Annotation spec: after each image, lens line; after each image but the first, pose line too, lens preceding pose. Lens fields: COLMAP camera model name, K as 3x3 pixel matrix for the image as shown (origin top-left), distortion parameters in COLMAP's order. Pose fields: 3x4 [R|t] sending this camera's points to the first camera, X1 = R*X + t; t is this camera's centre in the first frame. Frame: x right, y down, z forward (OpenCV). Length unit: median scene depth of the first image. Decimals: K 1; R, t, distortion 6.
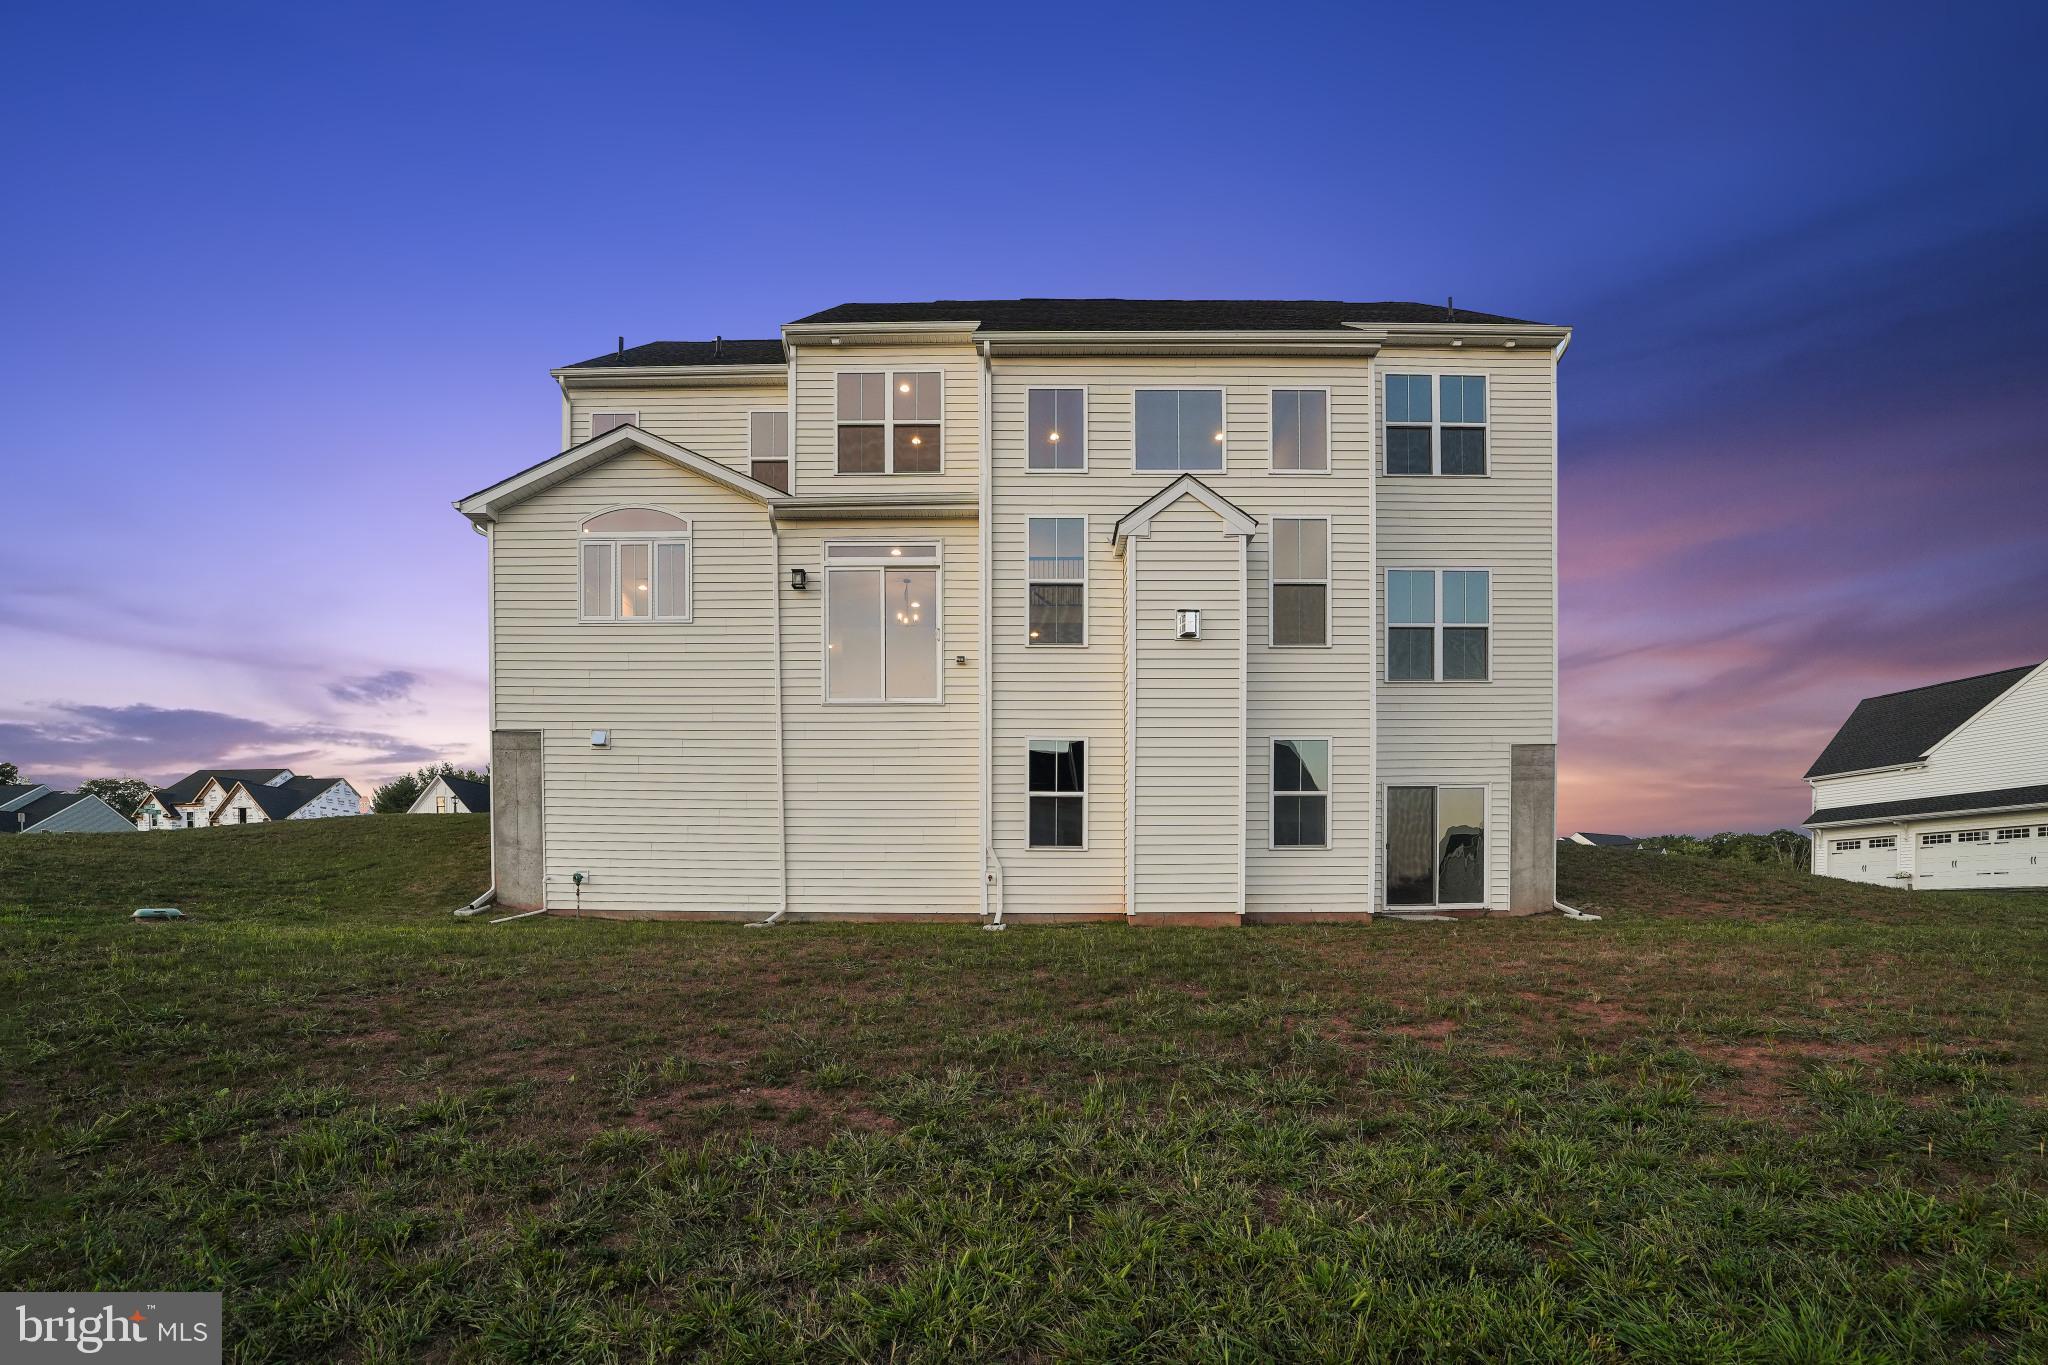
lens RADIAL K [[873.7, 0, 1022.0], [0, 873.7, 729.9], [0, 0, 1]] dist [-0.001690, -0.000148]
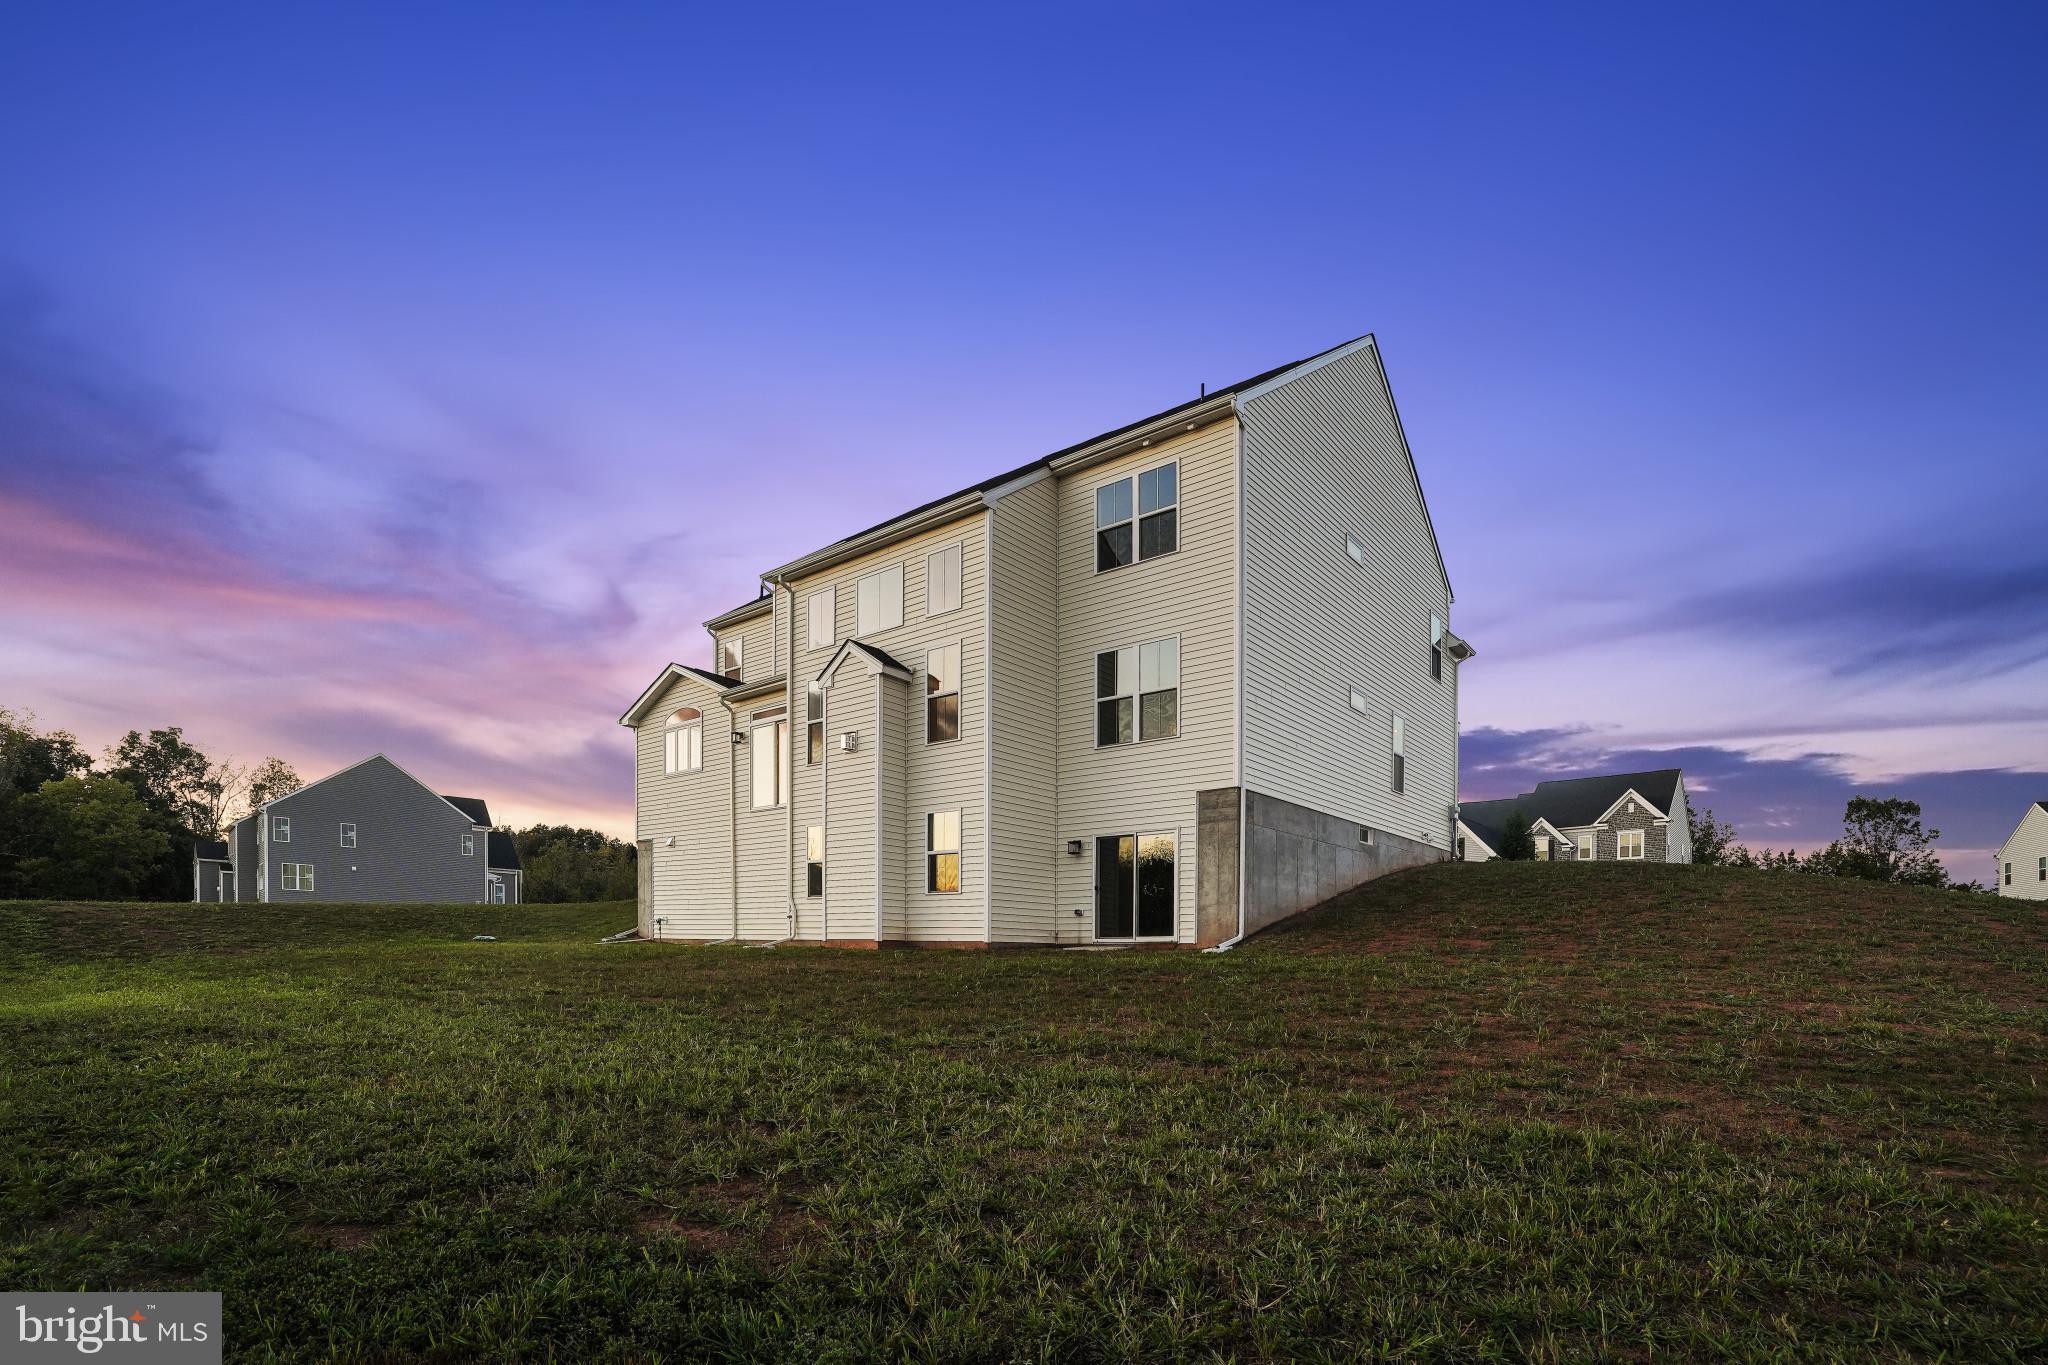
lens RADIAL K [[873.7, 0, 1022.0], [0, 873.7, 729.9], [0, 0, 1]] dist [-0.001690, -0.000148]
pose [[0.799887, -0.135958, -0.584548, 1.057702], [0.105964, 0.990694, -0.085423, 0.010980], [0.590723, 0.006387, 0.806849, -0.020557]]
